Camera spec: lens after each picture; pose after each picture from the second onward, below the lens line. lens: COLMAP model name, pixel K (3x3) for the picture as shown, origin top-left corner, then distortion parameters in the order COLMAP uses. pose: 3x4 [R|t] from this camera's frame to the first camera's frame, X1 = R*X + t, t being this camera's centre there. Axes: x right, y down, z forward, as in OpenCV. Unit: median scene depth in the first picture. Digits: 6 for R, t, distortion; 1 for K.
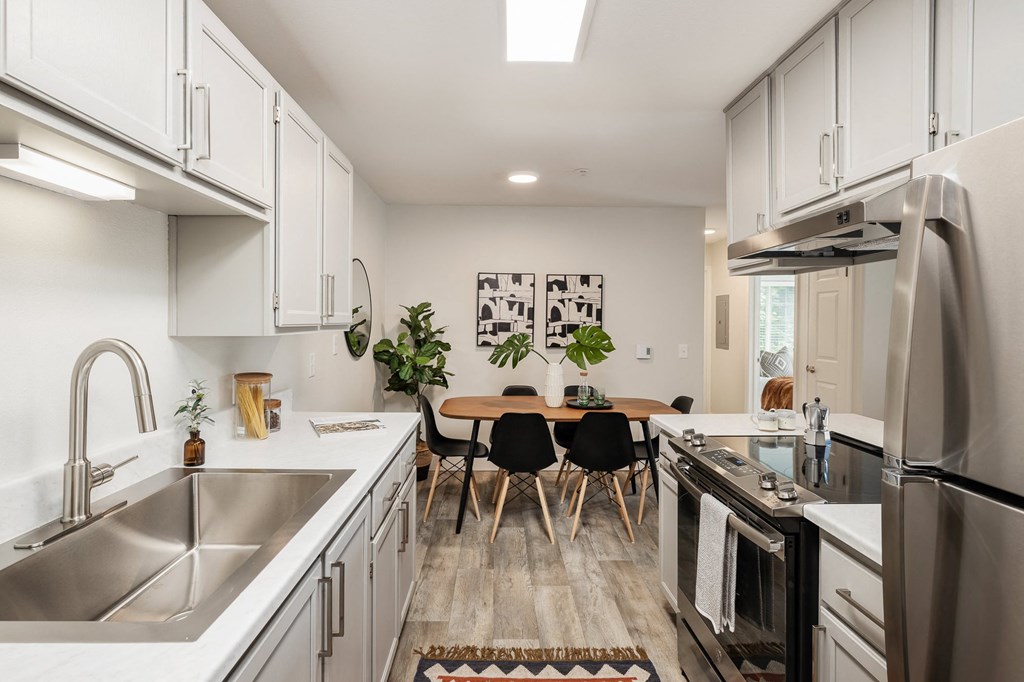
lens RADIAL K [[434.8, 0, 513.7], [0, 434.8, 342.2], [0, 0, 1]] dist [-0.002616, -0.000076]
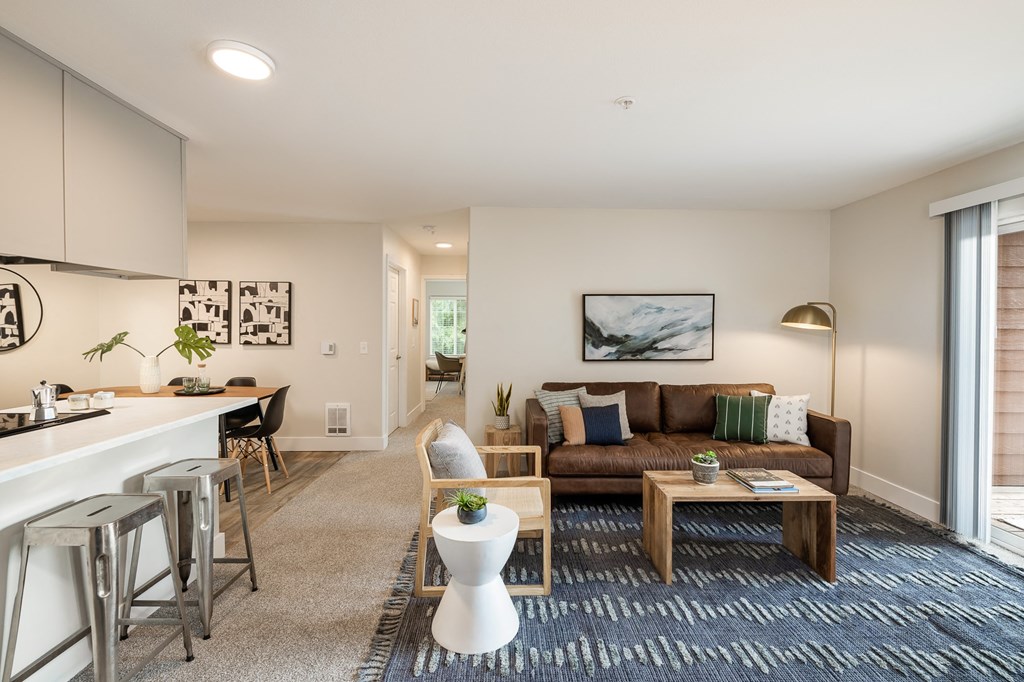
lens RADIAL K [[381.9, 0, 511.4], [0, 381.9, 348.8], [0, 0, 1]] dist [0.002019, 0.000122]
pose [[1.000000, 0.000040, -0.000531, 0.798303], [-0.000039, 0.999996, 0.002830, 0.020409], [0.000531, -0.002830, 0.999996, -0.015989]]
